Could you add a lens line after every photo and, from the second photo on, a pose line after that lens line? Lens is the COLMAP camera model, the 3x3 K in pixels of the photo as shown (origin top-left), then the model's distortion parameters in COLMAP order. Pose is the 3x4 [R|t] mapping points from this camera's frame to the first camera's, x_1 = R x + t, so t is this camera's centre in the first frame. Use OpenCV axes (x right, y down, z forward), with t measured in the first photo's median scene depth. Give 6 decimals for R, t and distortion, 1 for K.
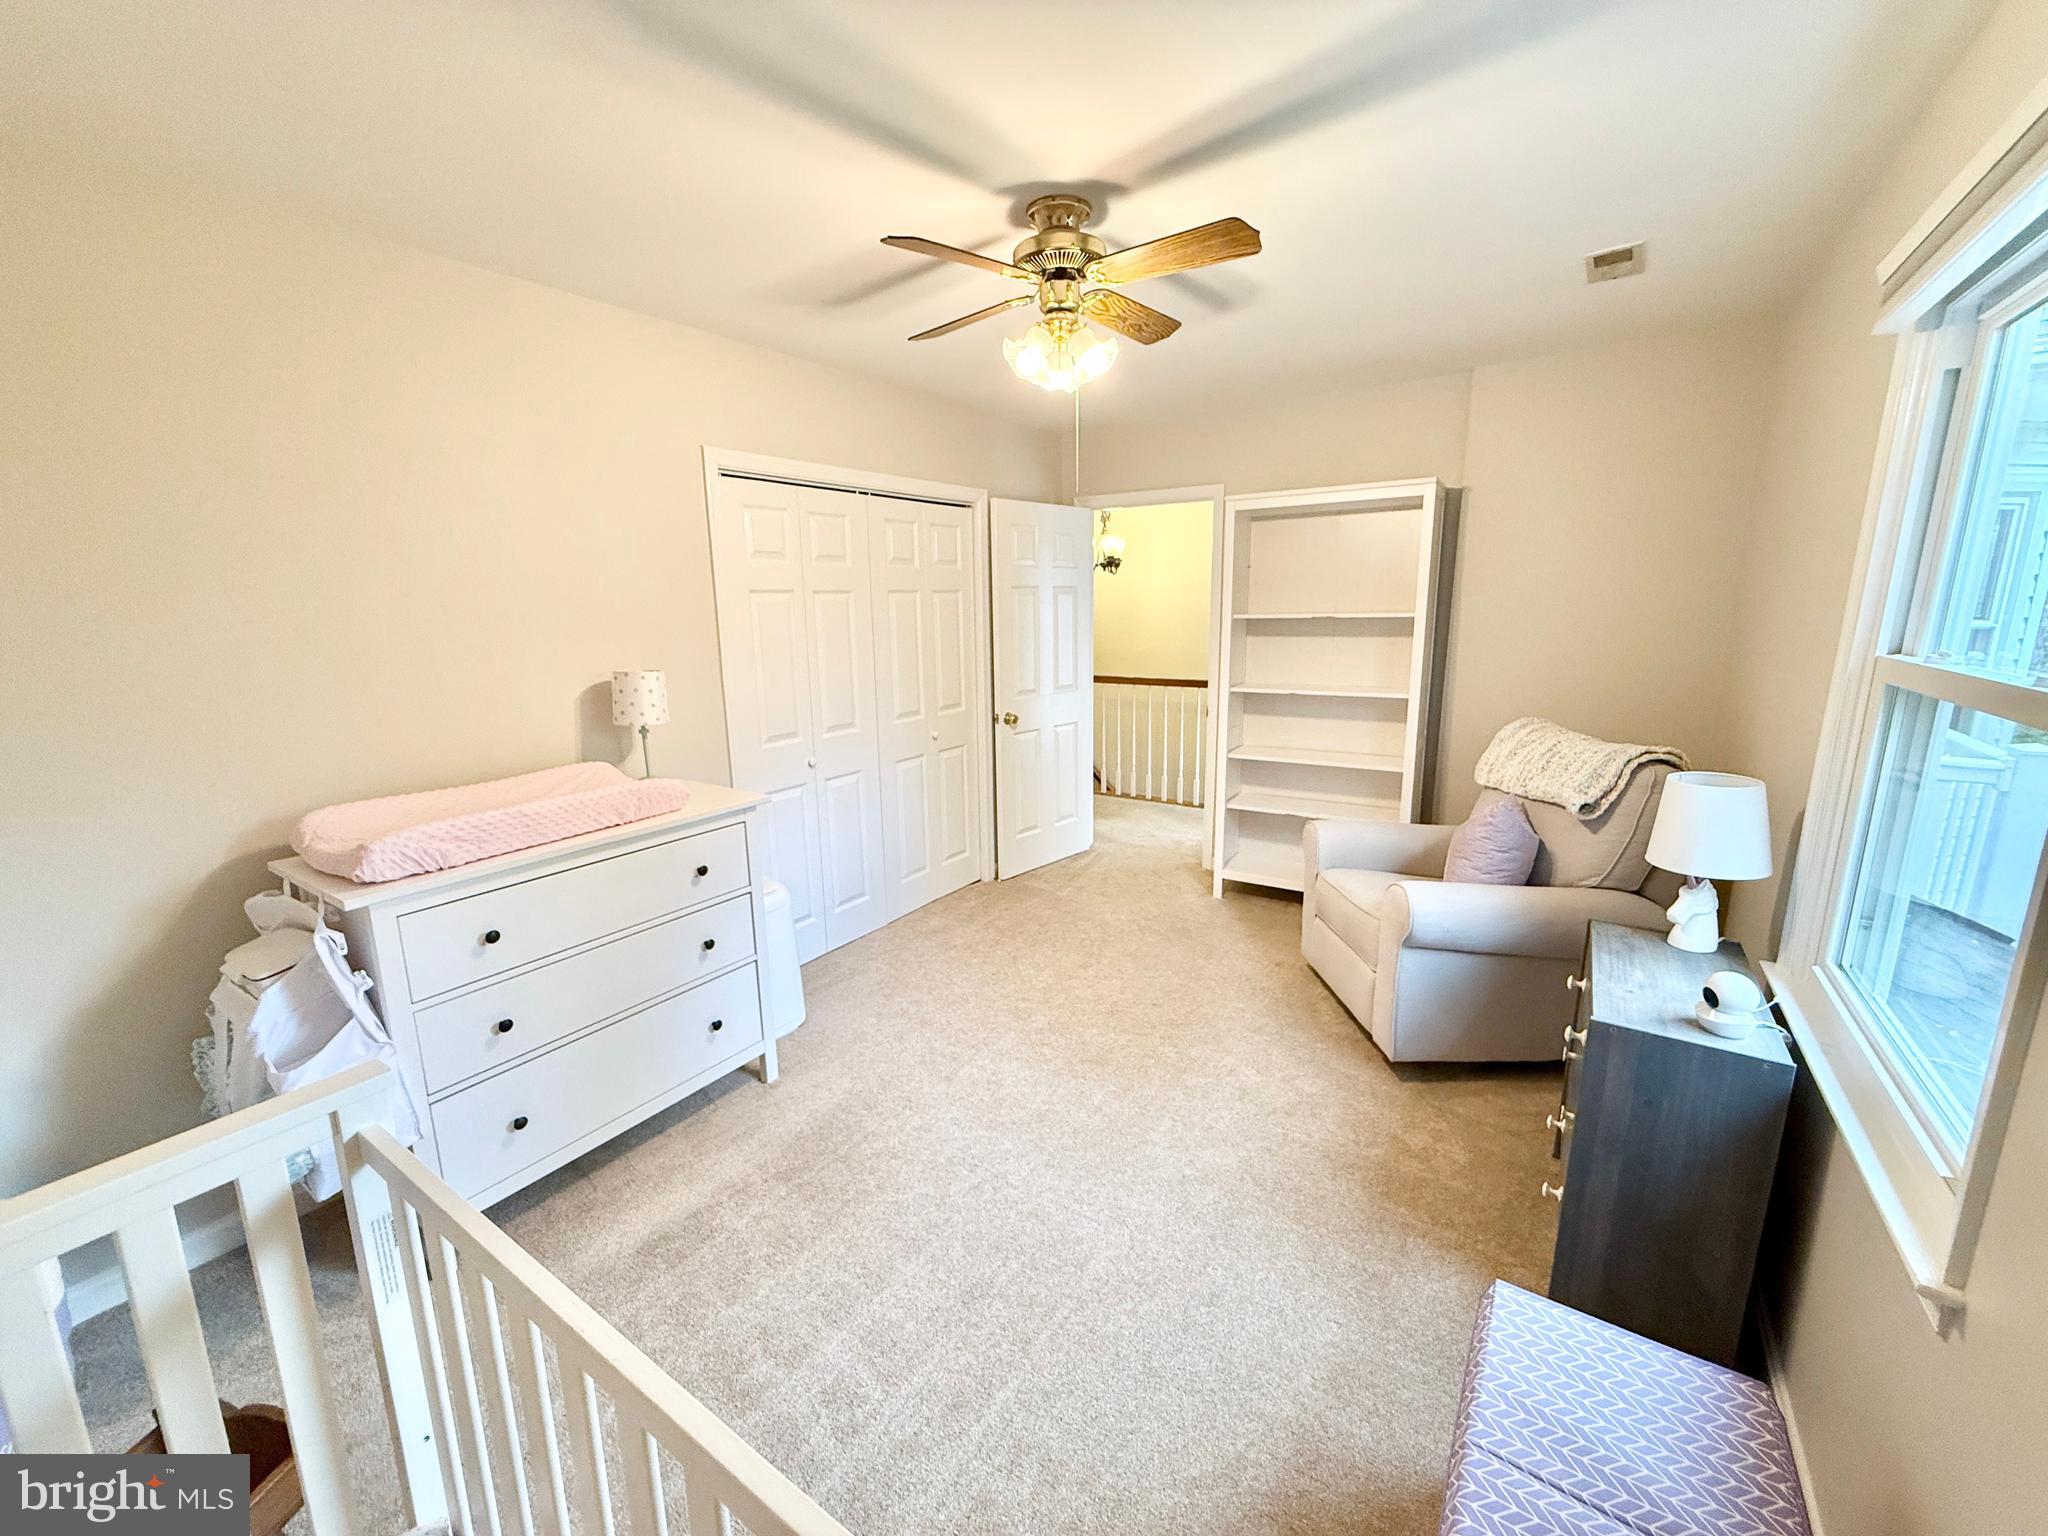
lens RADIAL K [[813.3, 0, 1015.9], [0, 813.3, 766.0], [0, 0, 1]] dist [-0.000653, -0.000426]
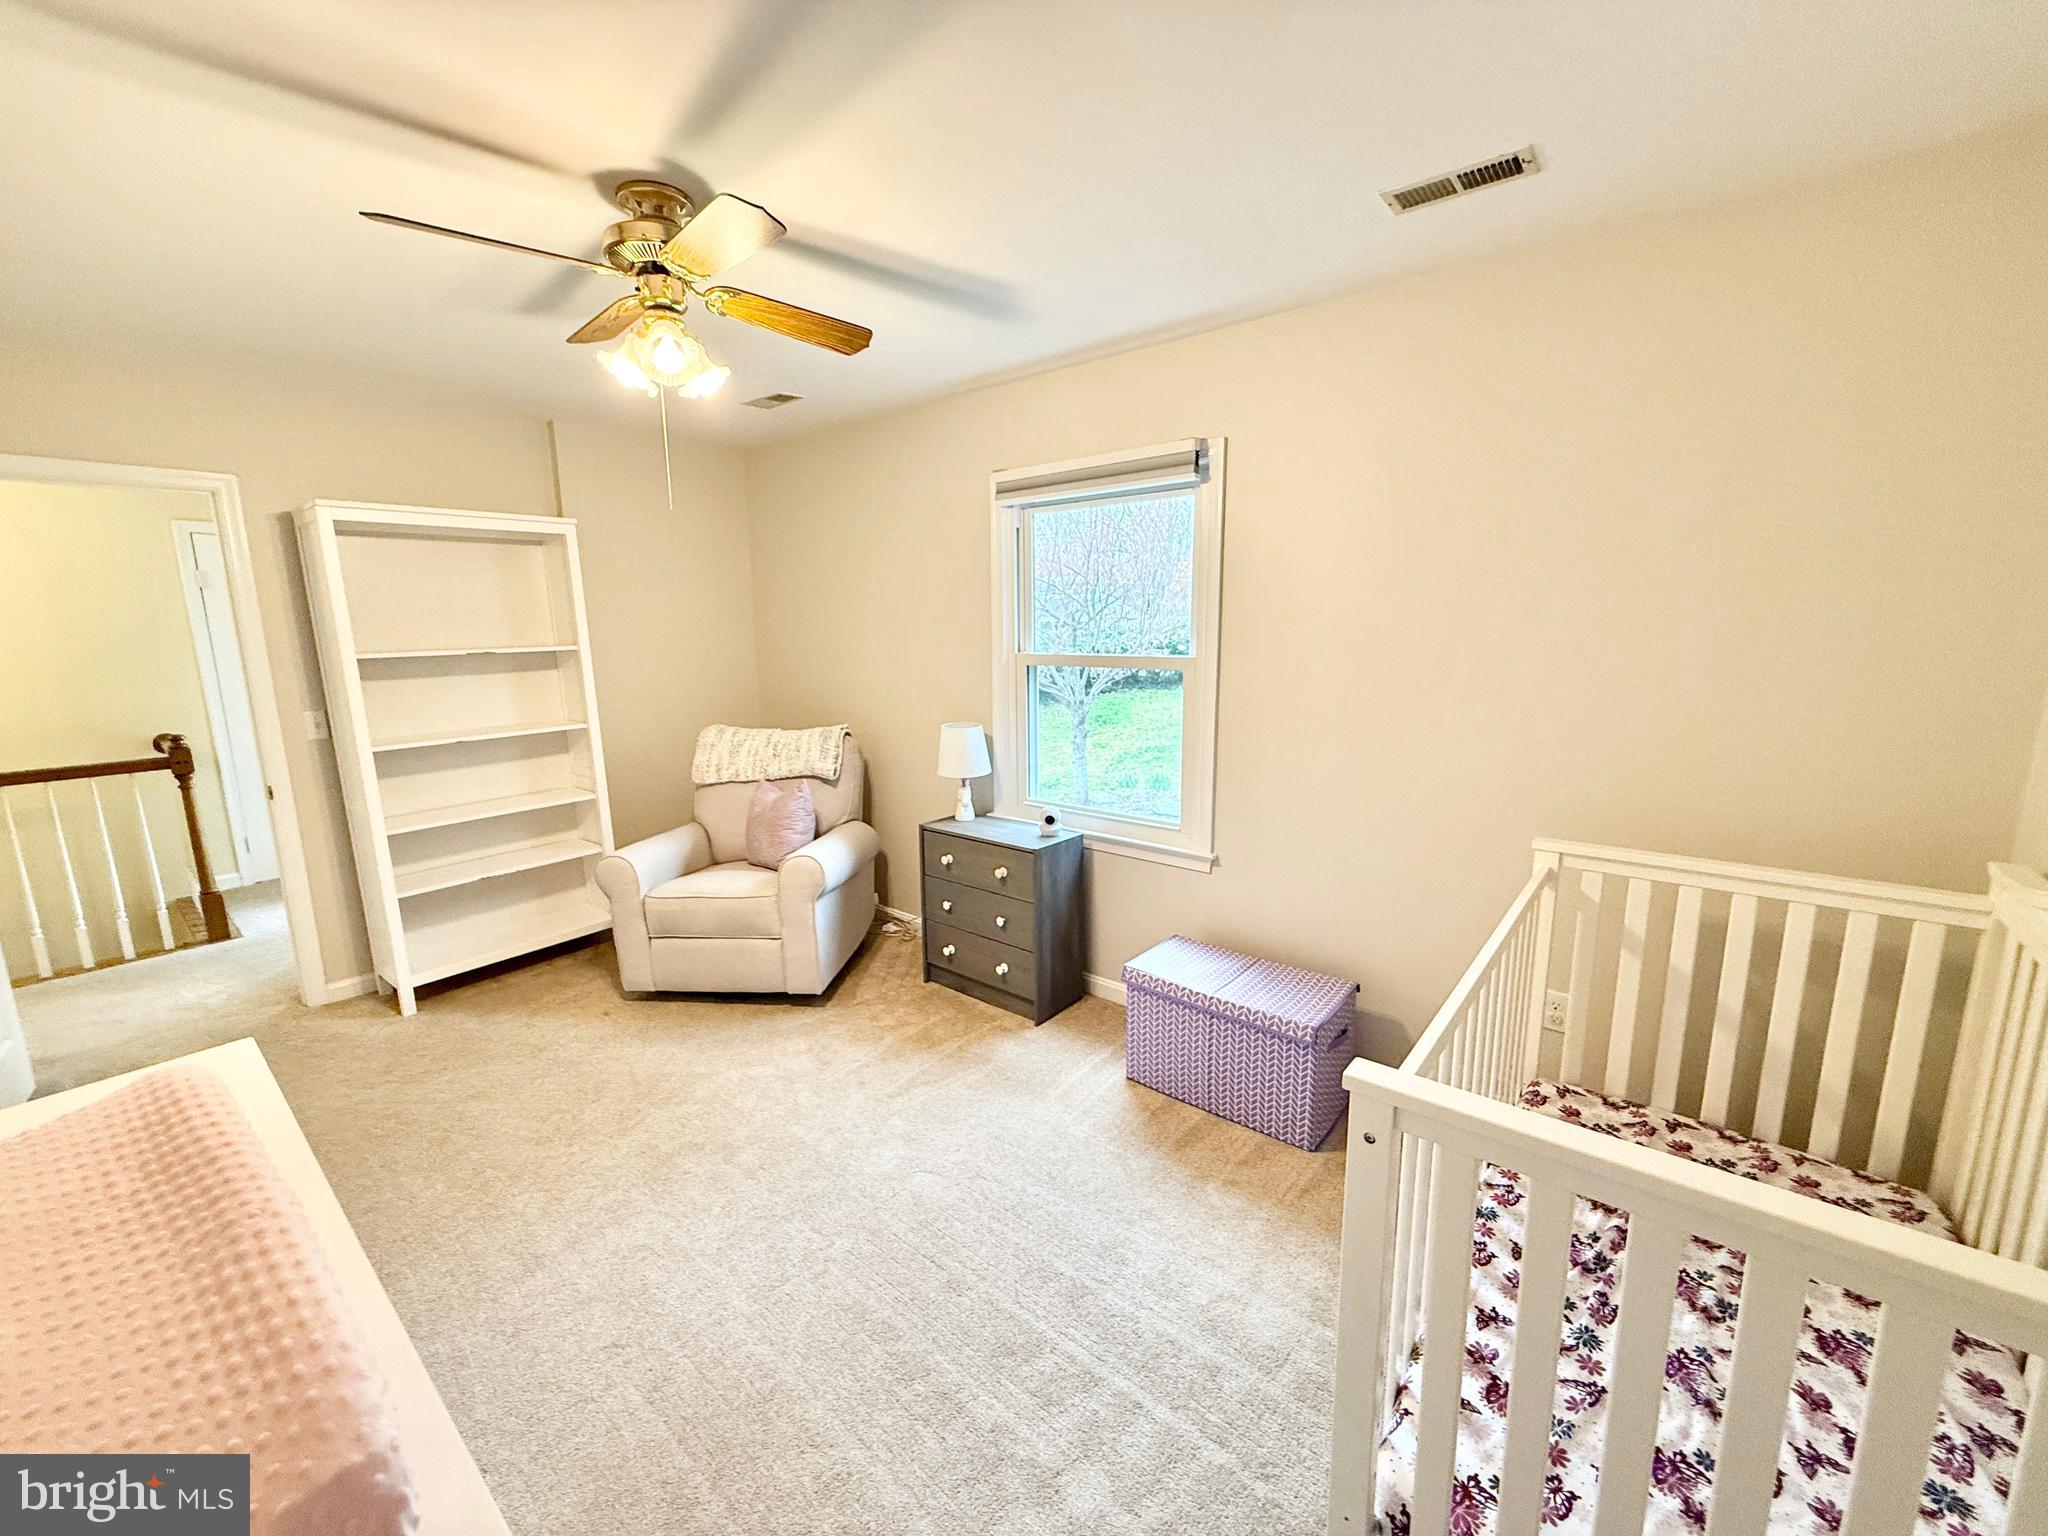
lens RADIAL K [[813.3, 0, 1019.7], [0, 813.3, 768.6], [0, 0, 1]] dist [-0.000653, -0.000426]
pose [[0.114741, -0.164179, 0.979735, -0.674737], [0.211041, 0.967764, 0.137457, -0.081829], [-0.970719, 0.190992, 0.145691, 0.448358]]
